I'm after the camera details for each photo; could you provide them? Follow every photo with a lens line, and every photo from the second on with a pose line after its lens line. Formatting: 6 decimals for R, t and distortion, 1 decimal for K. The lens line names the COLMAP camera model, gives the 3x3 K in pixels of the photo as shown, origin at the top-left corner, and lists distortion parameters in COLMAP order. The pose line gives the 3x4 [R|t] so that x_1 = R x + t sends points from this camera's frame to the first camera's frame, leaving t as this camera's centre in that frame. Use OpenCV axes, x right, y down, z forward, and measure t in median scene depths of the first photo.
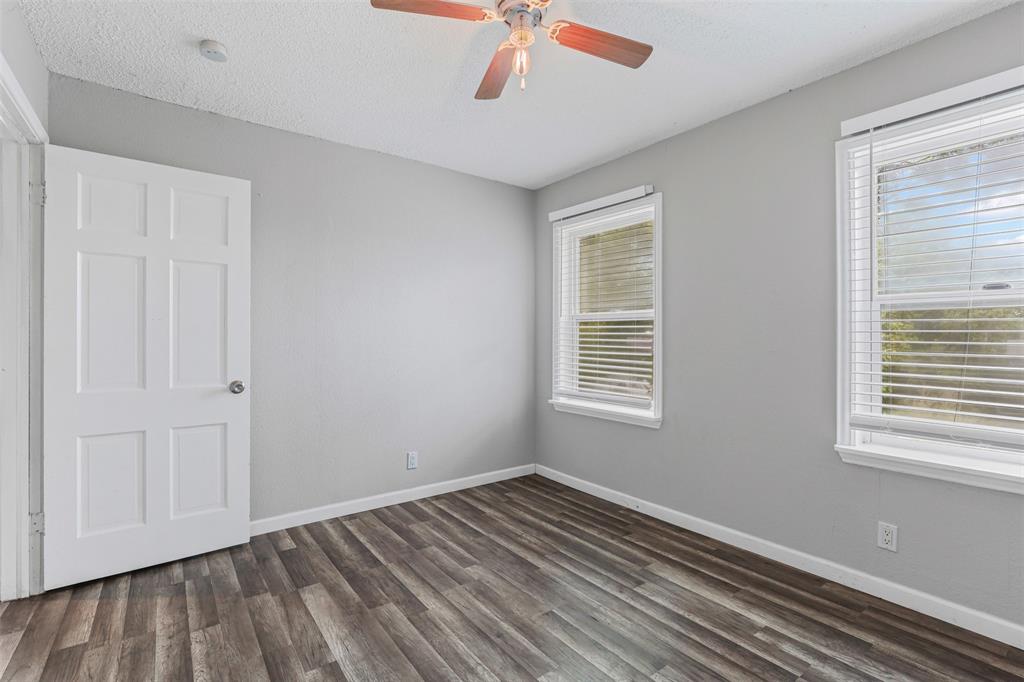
lens RADIAL K [[467.7, 0, 506.5], [0, 467.7, 345.0], [0, 0, 1]] dist [-0.028296, 0.004666]
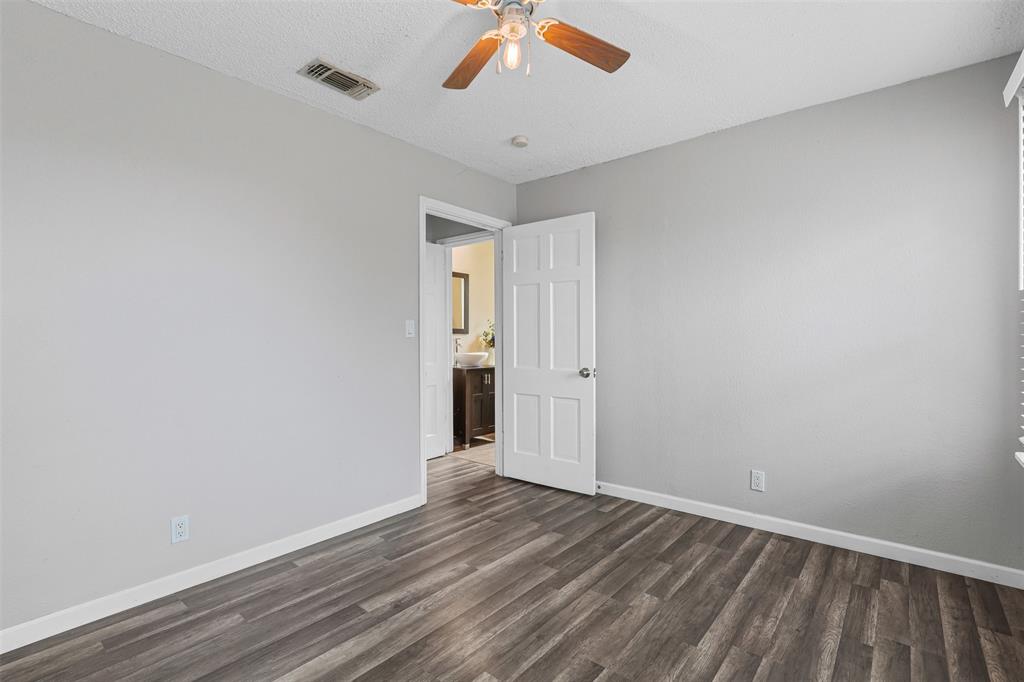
lens RADIAL K [[467.7, 0, 523.9], [0, 467.7, 337.8], [0, 0, 1]] dist [-0.028296, 0.004666]
pose [[0.247794, 0.002976, -0.968808, 0.625127], [-0.011548, 0.999933, 0.000118, -0.005226], [0.968744, 0.011159, 0.247812, 0.483486]]
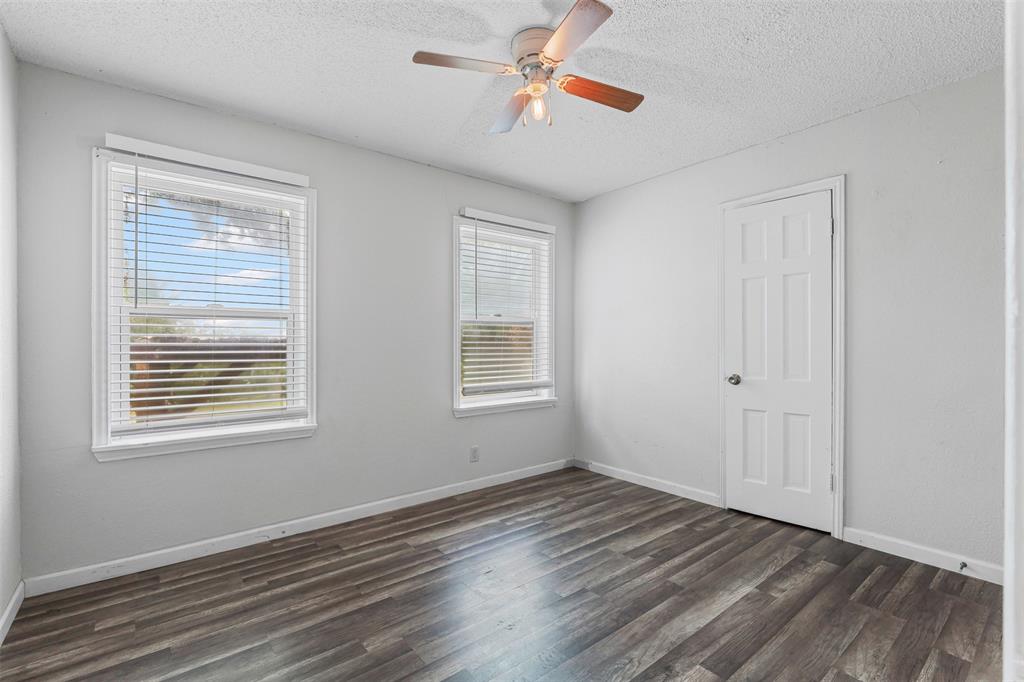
lens RADIAL K [[467.7, 0, 529.4], [0, 467.7, 348.4], [0, 0, 1]] dist [-0.028296, 0.004666]
pose [[-0.062504, -0.017953, 0.997883, -0.728833], [0.020365, 0.999607, 0.019260, -0.009977], [-0.997837, 0.021526, -0.062114, 0.684789]]
